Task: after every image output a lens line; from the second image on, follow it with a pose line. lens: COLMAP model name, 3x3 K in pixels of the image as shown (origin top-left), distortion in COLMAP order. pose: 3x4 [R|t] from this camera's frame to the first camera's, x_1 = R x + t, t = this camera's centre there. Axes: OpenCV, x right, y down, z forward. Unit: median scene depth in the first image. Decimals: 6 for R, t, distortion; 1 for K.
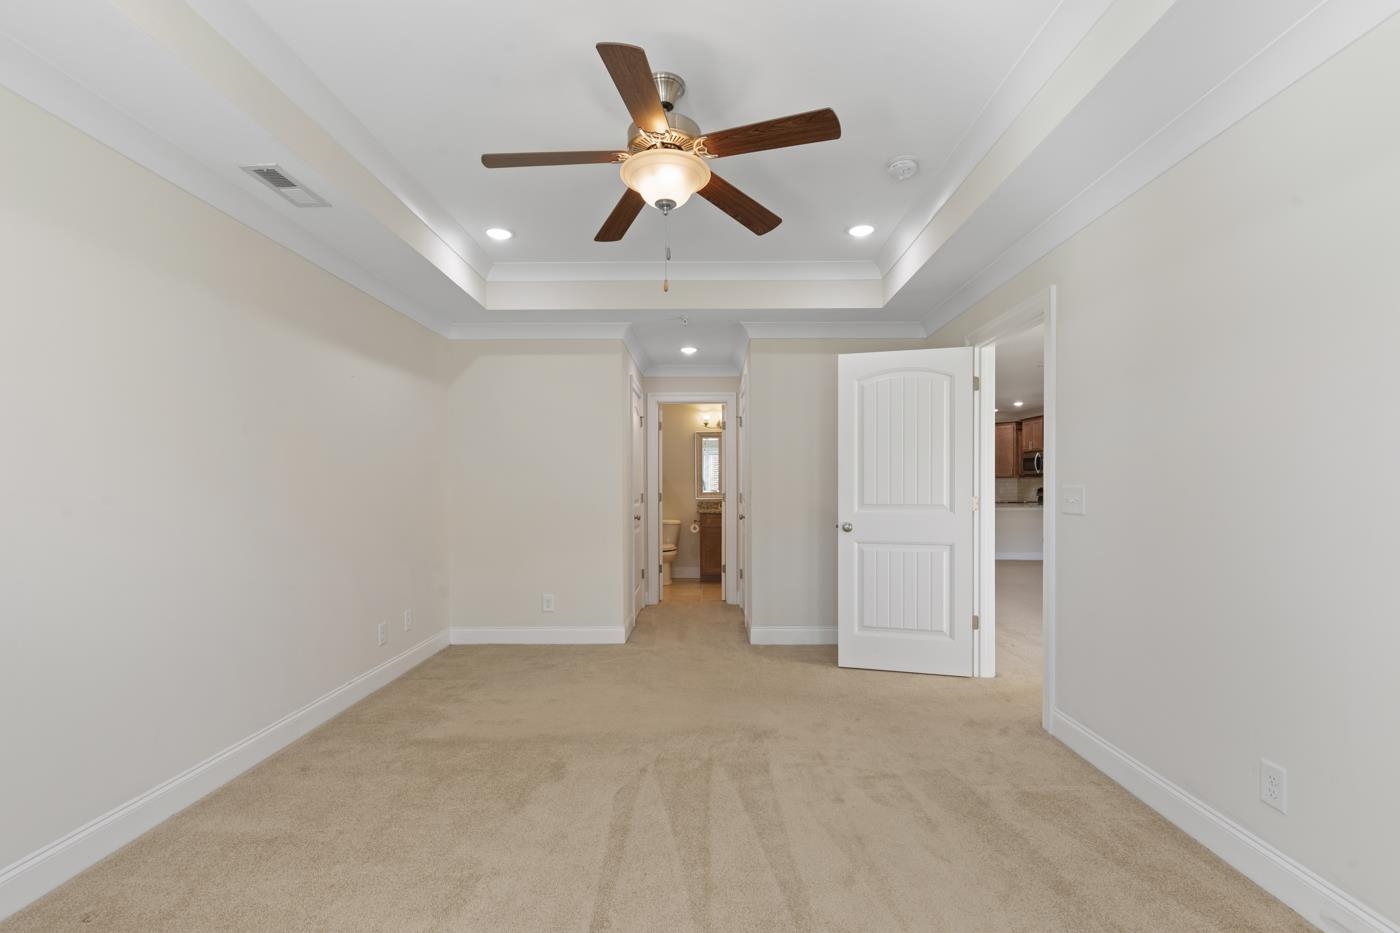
lens RADIAL K [[633.6, 0, 700.3], [0, 633.6, 476.3], [0, 0, 1]] dist [-0.000455, -0.000164]
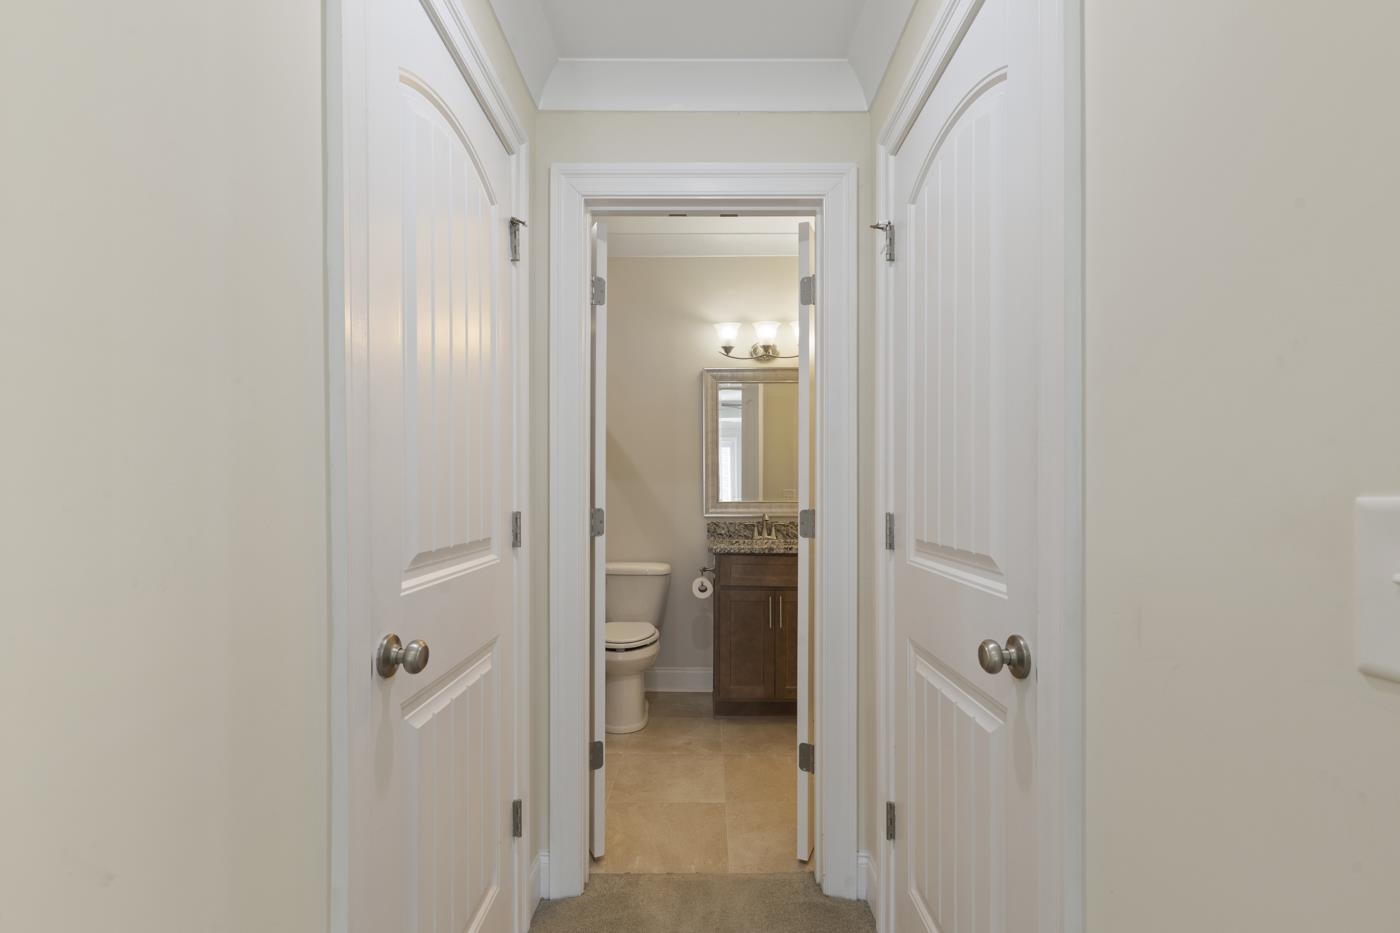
lens RADIAL K [[633.6, 0, 700.3], [0, 633.6, 476.3], [0, 0, 1]] dist [-0.000455, -0.000164]
pose [[0.999979, 0.001179, 0.006351, -0.012831], [-0.001125, 0.999962, -0.008589, 0.011266], [-0.006361, 0.008582, 0.999943, 0.572656]]
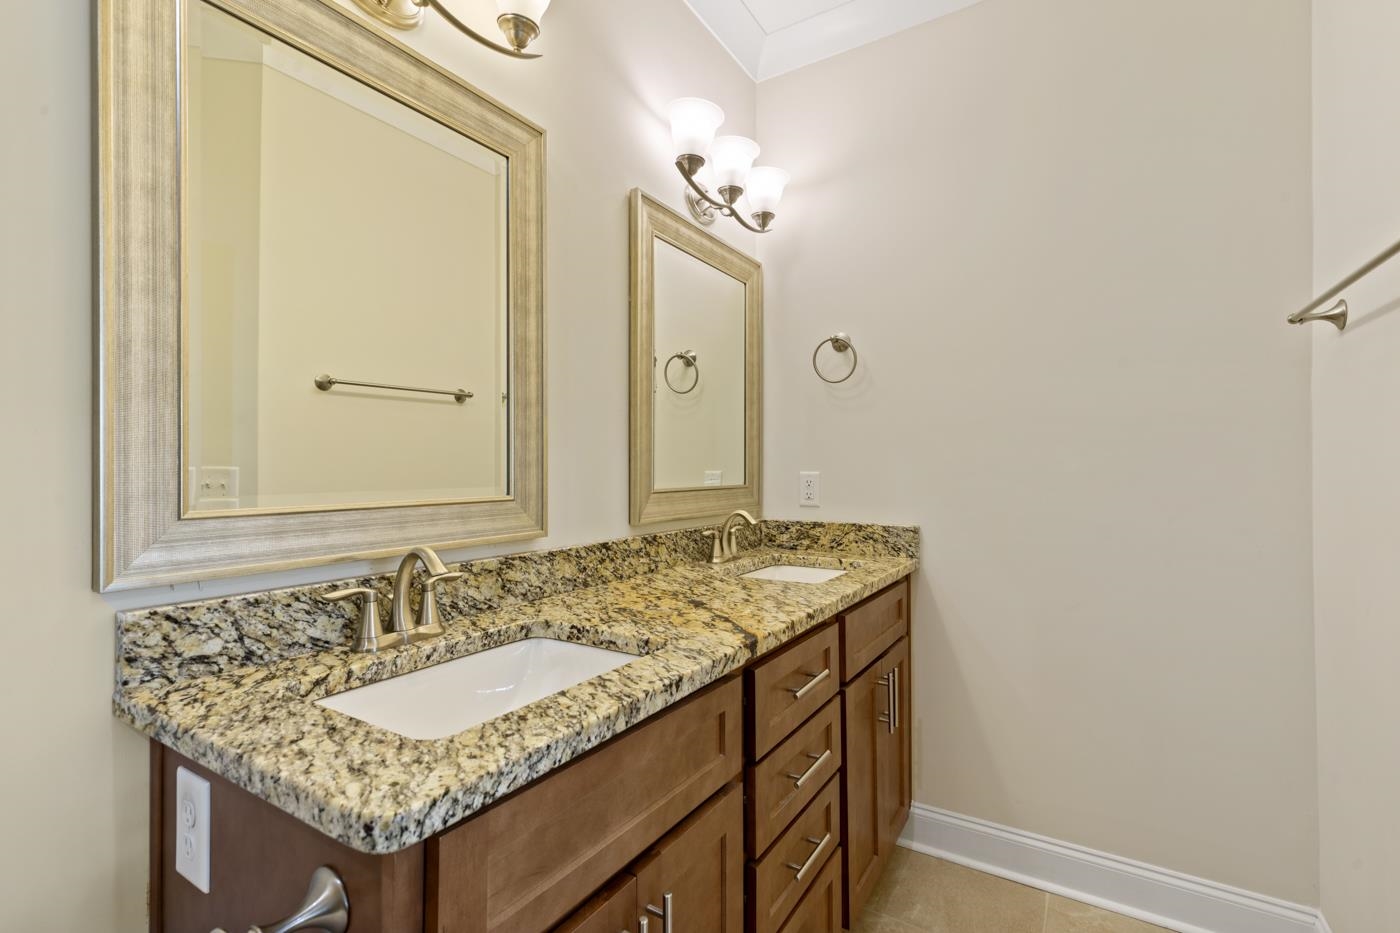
lens RADIAL K [[631.6, 0, 700.0], [0, 631.6, 466.5], [0, 0, 1]] dist [-0.001091, -0.000368]
pose [[0.521160, 0.003032, 0.853454, -0.041727], [-0.005848, 0.999983, 0.000019, 0.017465], [-0.853439, -0.005001, 0.521169, 0.919474]]
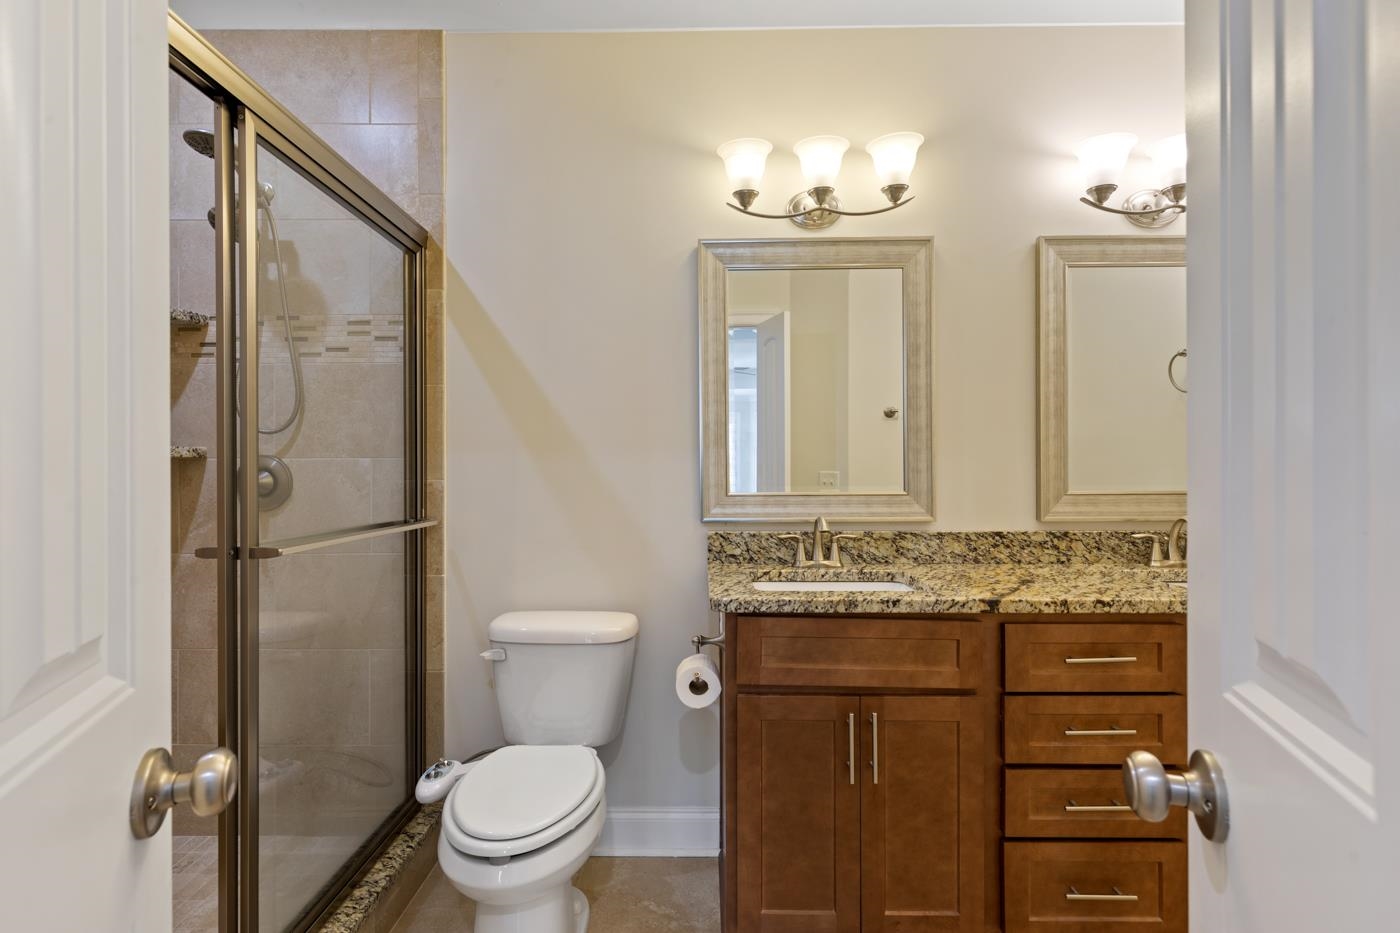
lens RADIAL K [[625.8, 0, 700.0], [0, 625.8, 466.5], [0, 0, 1]] dist [0.000170, -0.000078]
pose [[0.999978, -0.002656, 0.006113, -0.008964], [0.002661, 0.999996, -0.000695, 0.015416], [-0.006111, 0.000711, 0.999981, 0.800578]]
